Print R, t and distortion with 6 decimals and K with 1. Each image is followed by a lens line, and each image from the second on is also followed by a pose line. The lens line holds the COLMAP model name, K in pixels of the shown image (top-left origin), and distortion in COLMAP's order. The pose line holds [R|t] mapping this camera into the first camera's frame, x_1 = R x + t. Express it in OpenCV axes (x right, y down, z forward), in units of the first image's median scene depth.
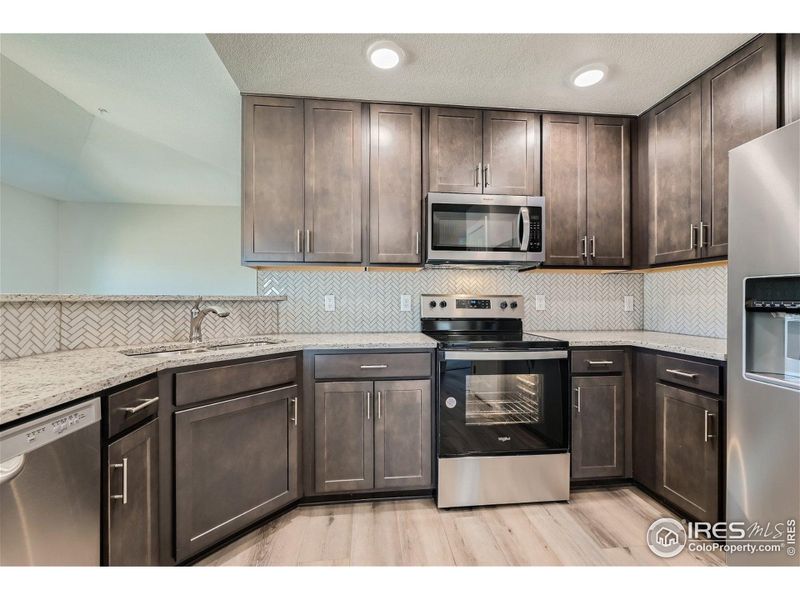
lens RADIAL K [[335.5, 0, 402.0], [0, 335.5, 299.7], [0, 0, 1]] dist [-0.004928, 0.000316]
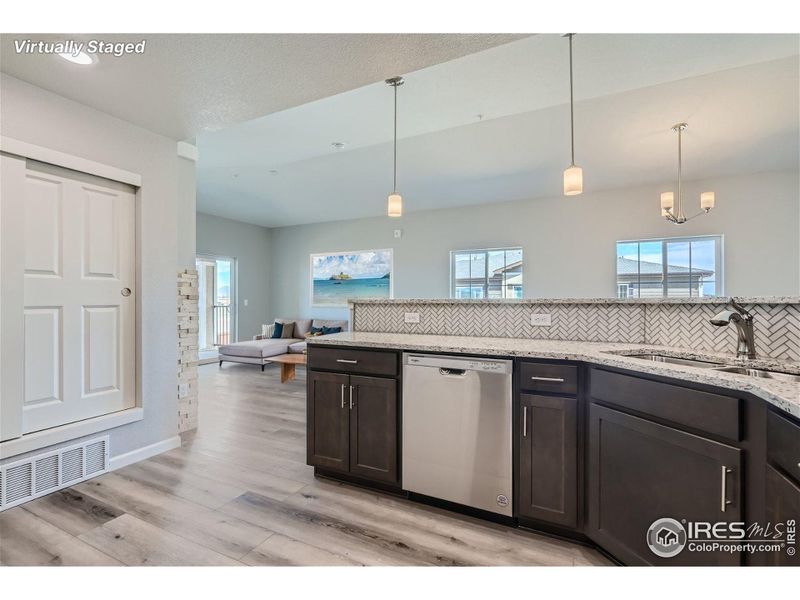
lens RADIAL K [[368.9, 0, 398.7], [0, 368.9, 300.6], [0, 0, 1]] dist [0.001880, 0.000252]
pose [[-0.526379, -0.001459, -0.850249, 0.297935], [0.000188, 0.999998, -0.001832, -0.002087], [0.850250, -0.001124, -0.526377, 0.455984]]
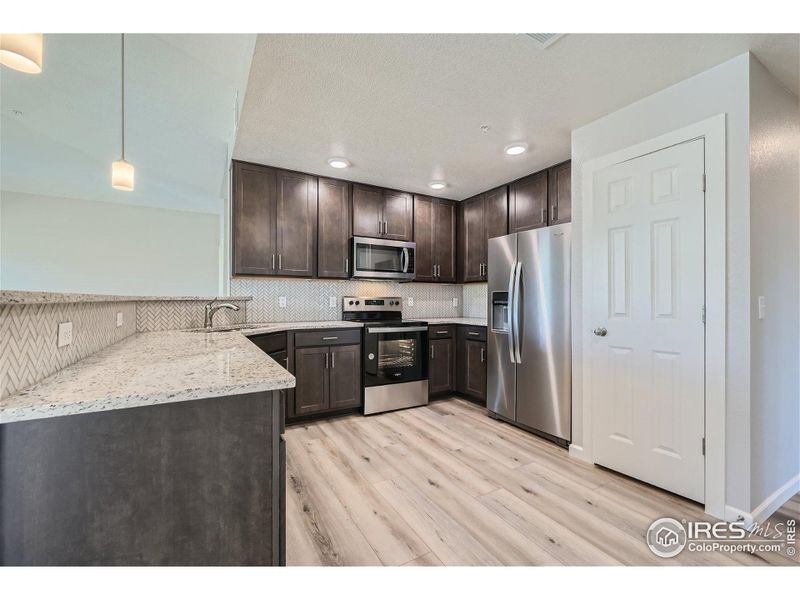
lens RADIAL K [[335.5, 0, 401.3], [0, 335.5, 301.3], [0, 0, 1]] dist [-0.004928, 0.000316]
pose [[0.912558, 0.000562, 0.408946, -0.417423], [-0.003335, 0.999976, 0.006068, -0.004352], [-0.408933, -0.006901, 0.912538, -0.675454]]
